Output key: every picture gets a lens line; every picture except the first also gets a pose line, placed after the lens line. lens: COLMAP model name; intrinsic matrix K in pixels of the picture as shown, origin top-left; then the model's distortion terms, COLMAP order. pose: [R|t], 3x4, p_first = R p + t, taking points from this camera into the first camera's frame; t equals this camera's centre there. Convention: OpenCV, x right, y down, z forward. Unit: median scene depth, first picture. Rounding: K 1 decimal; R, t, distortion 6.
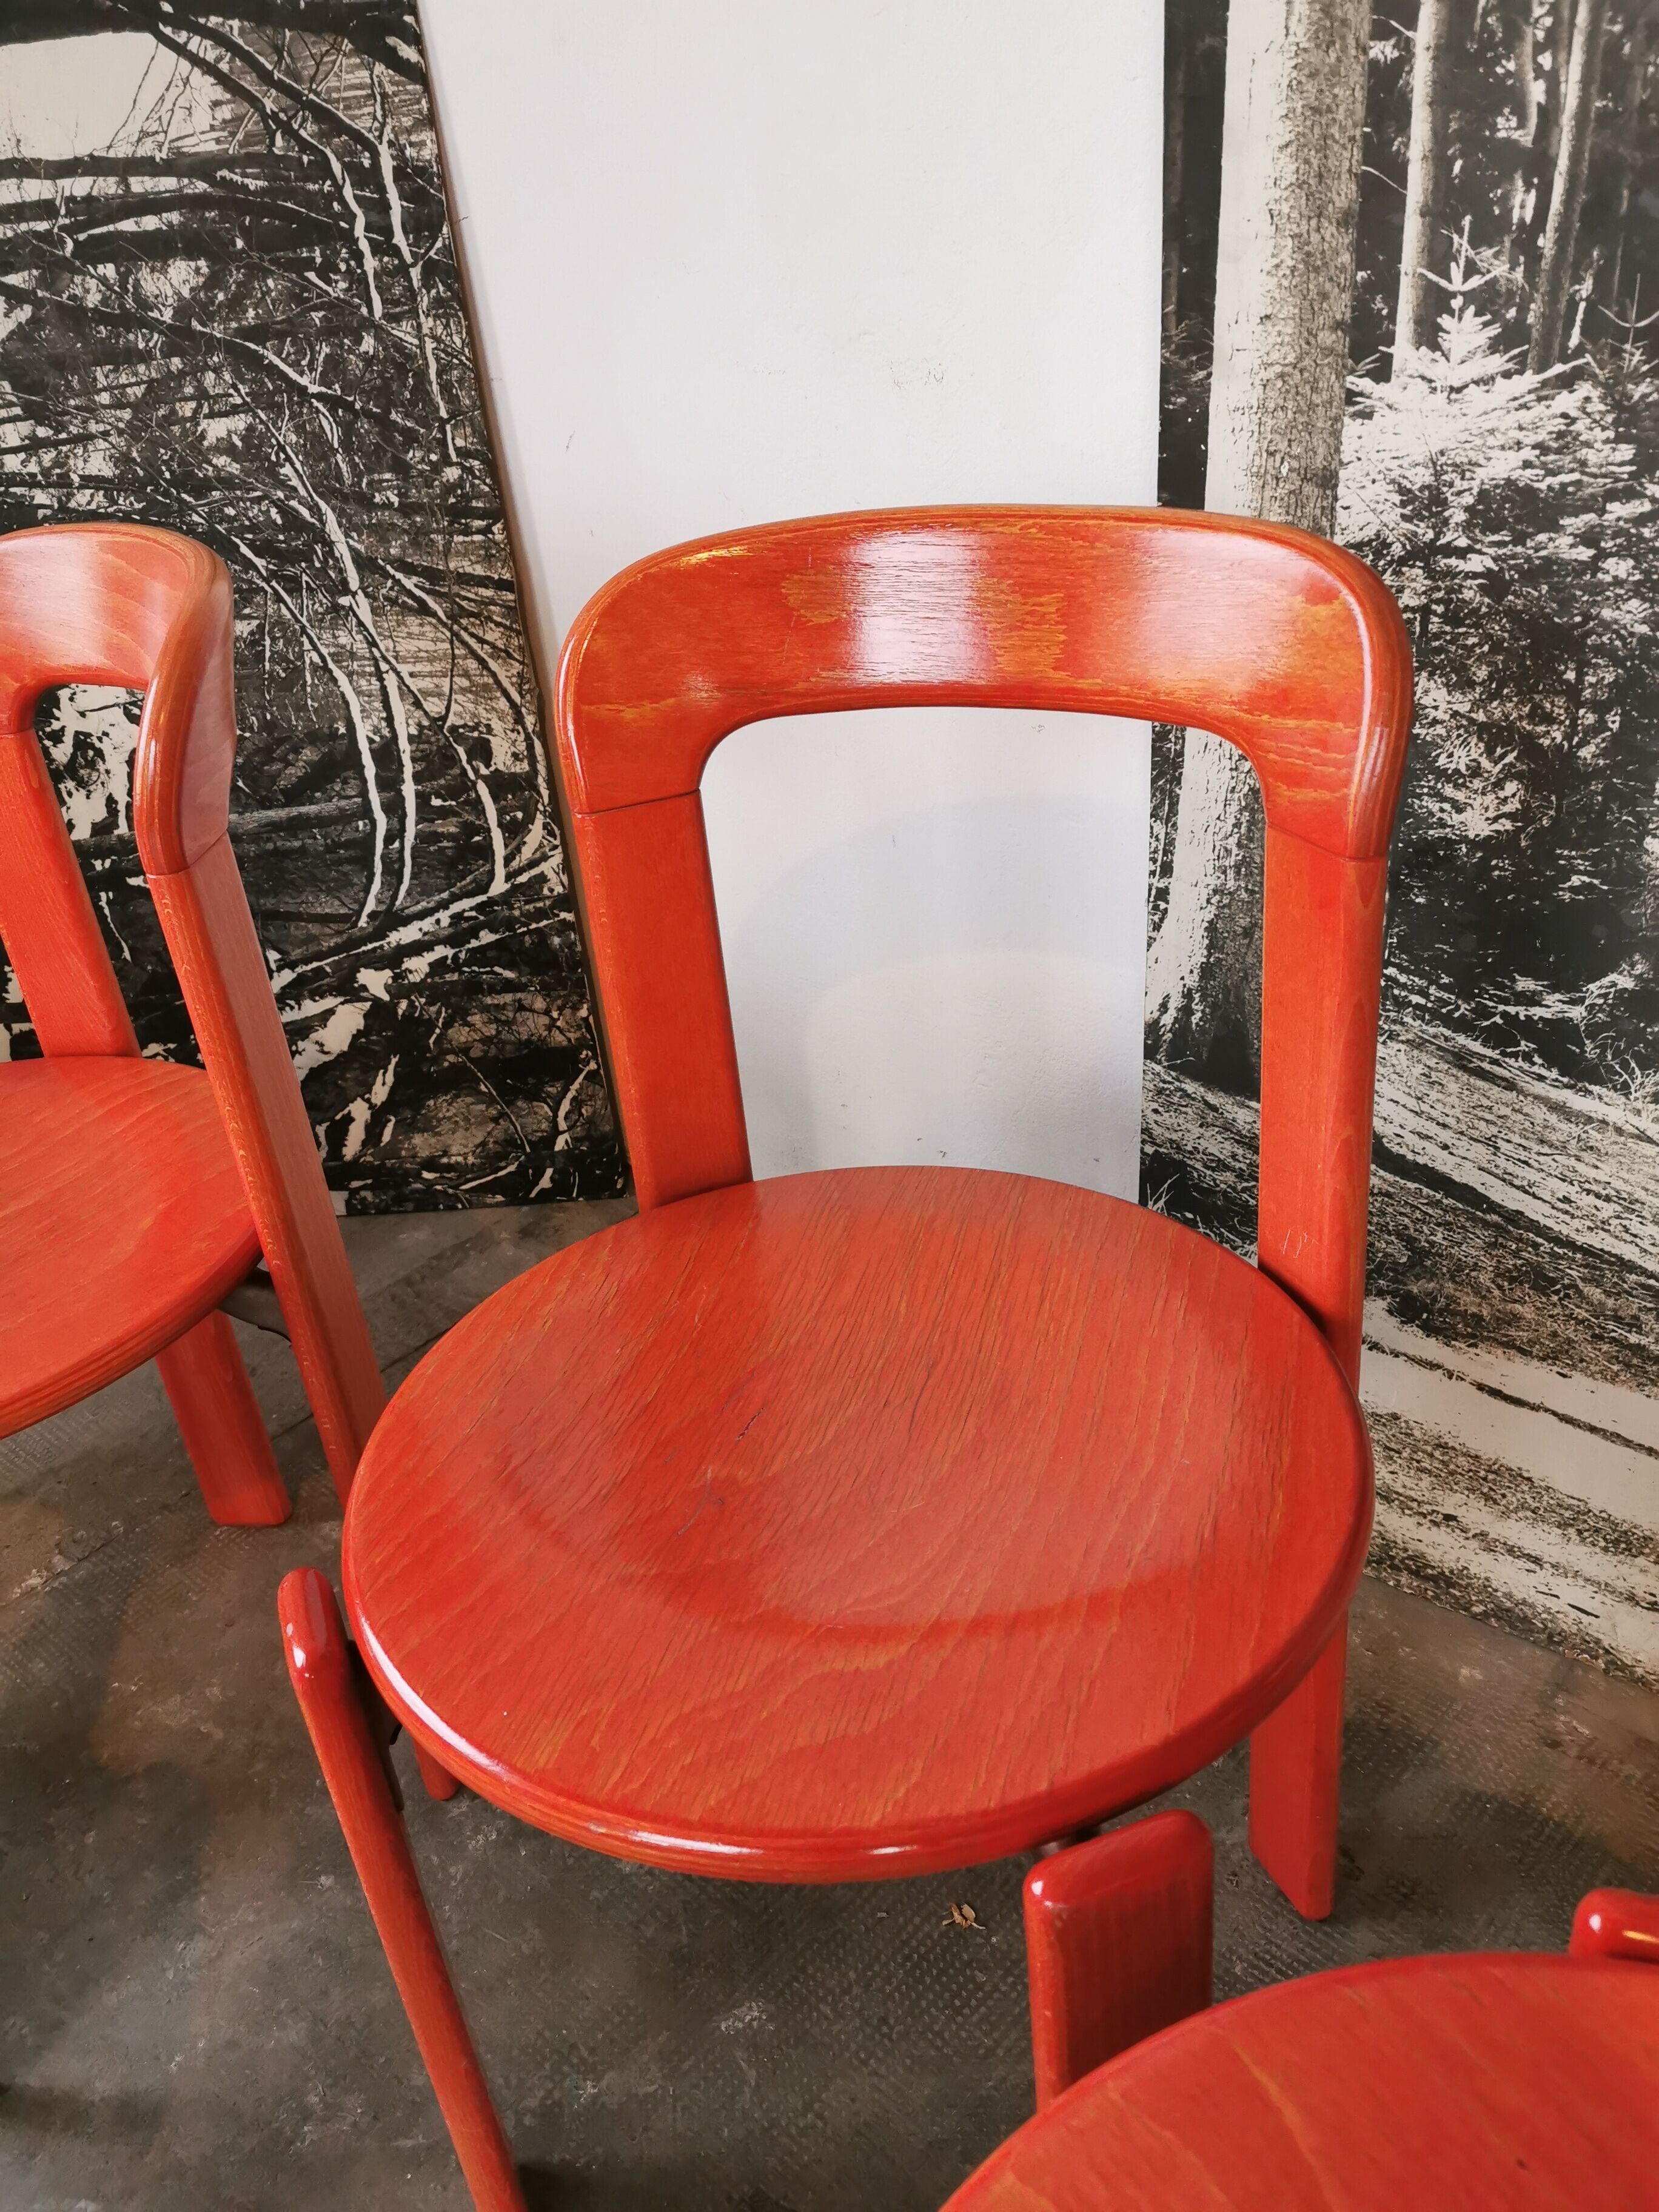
lens RADIAL K [[1717.4, 0, 831.8], [0, 1717.4, 1110.1], [0, 0, 1]] dist [0.061584, -0.091005]
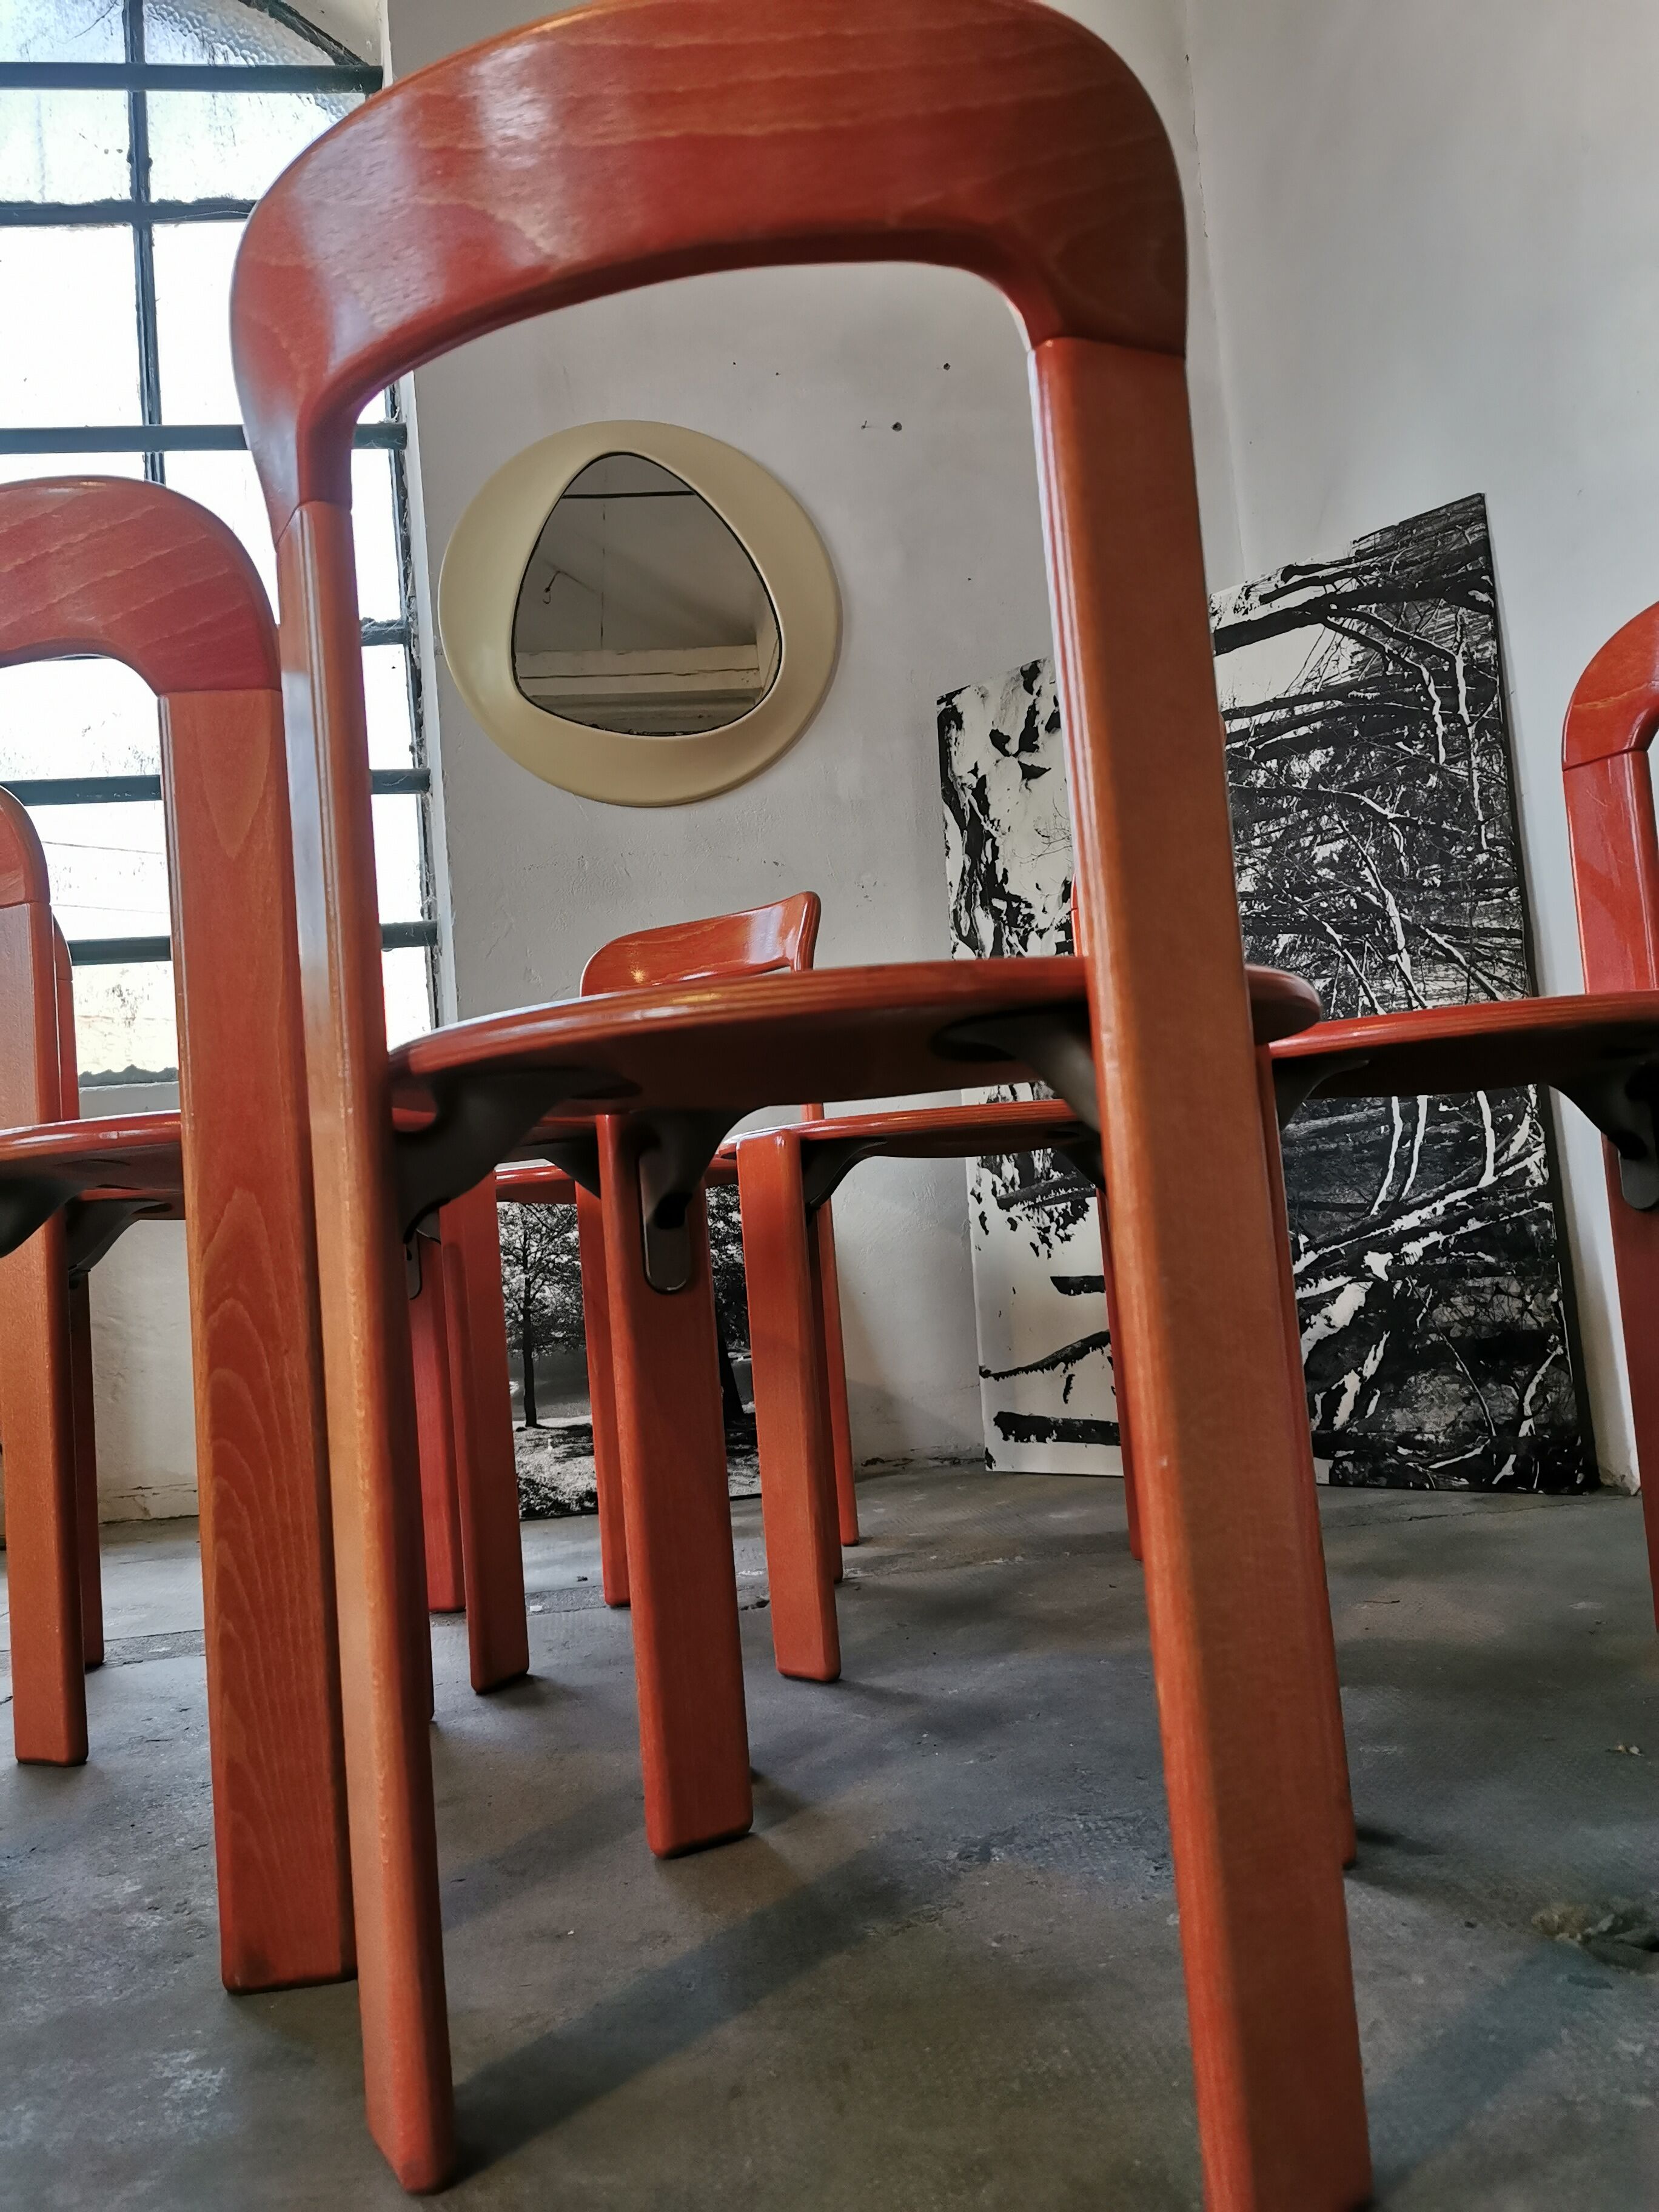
lens RADIAL K [[1717.4, 0, 821.5], [0, 1717.4, 1088.0], [0, 0, 1]] dist [0.061584, -0.091005]
pose [[0.749113, -0.021505, -0.662093, 0.284476], [-0.316953, 0.866011, -0.386738, 0.472917], [0.581697, 0.499563, 0.641924, -0.076757]]
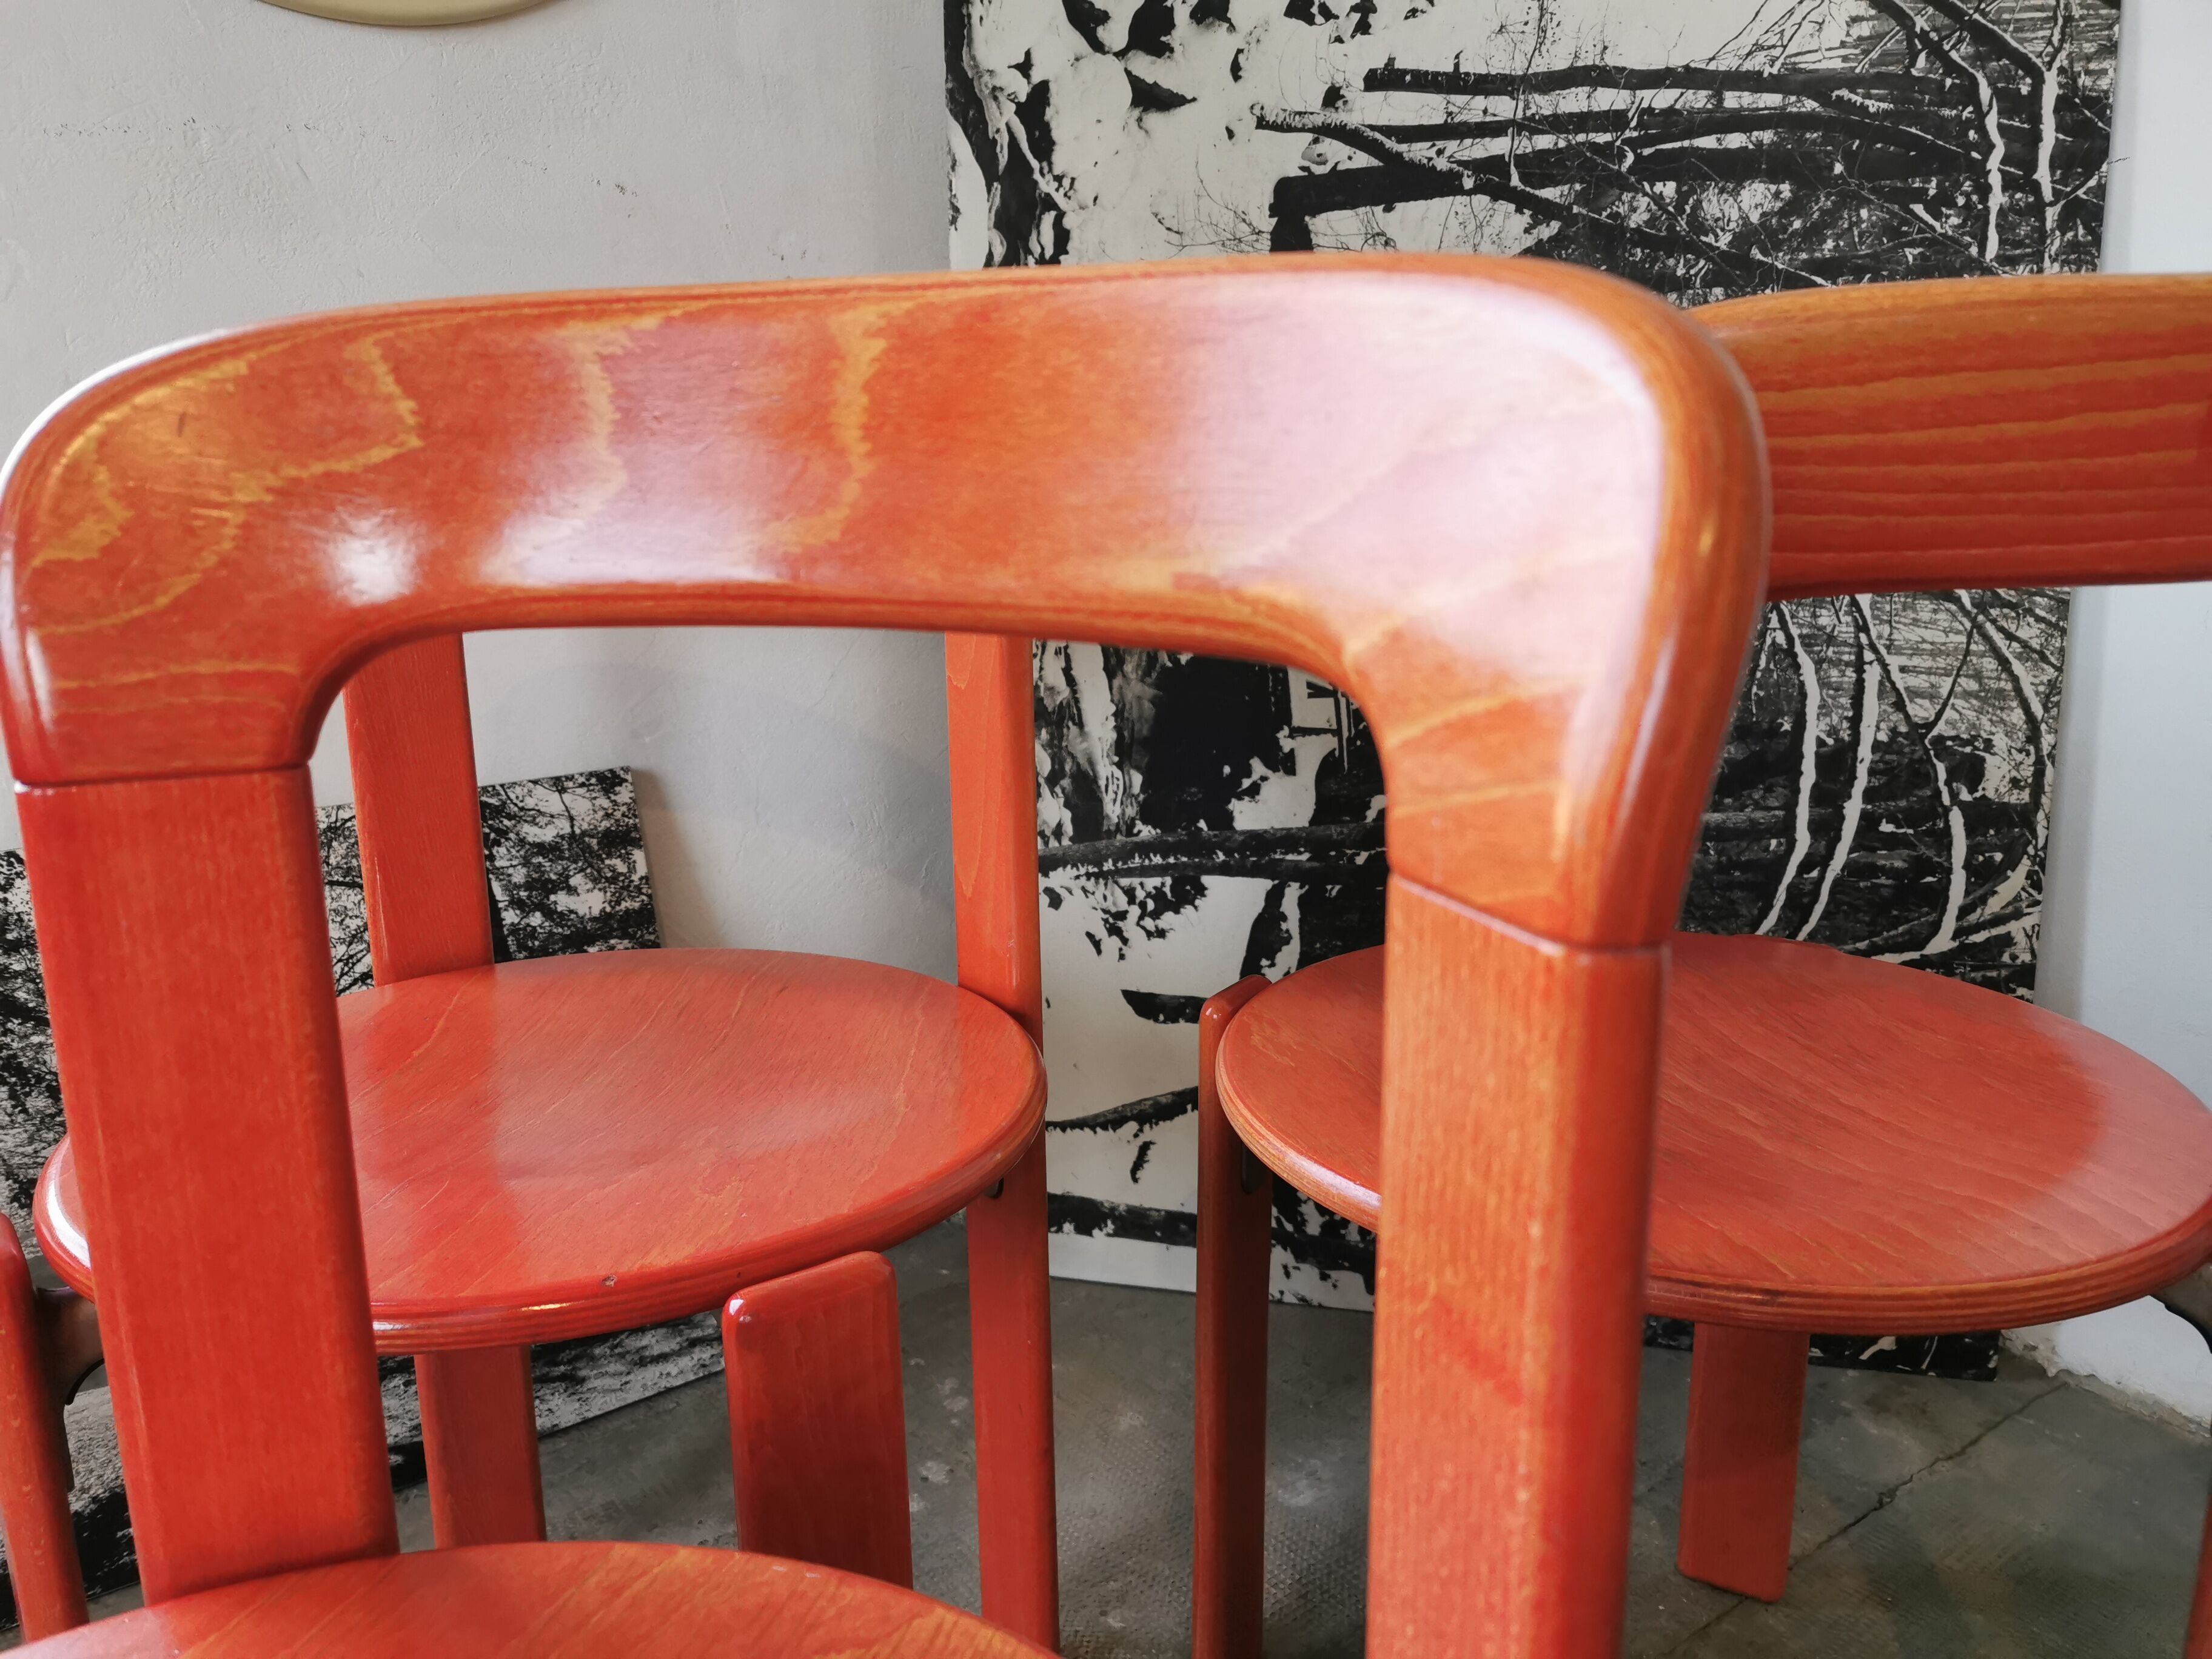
lens RADIAL K [[1717.4, 0, 1080.0], [0, 1717.4, 831.4], [0, 0, 1]] dist [0.061584, -0.091005]
pose [[0.975329, 0.127387, -0.180293, -0.489299], [-0.170486, 0.953487, -0.248588, 0.094805], [0.140240, 0.273193, 0.951682, 0.198784]]
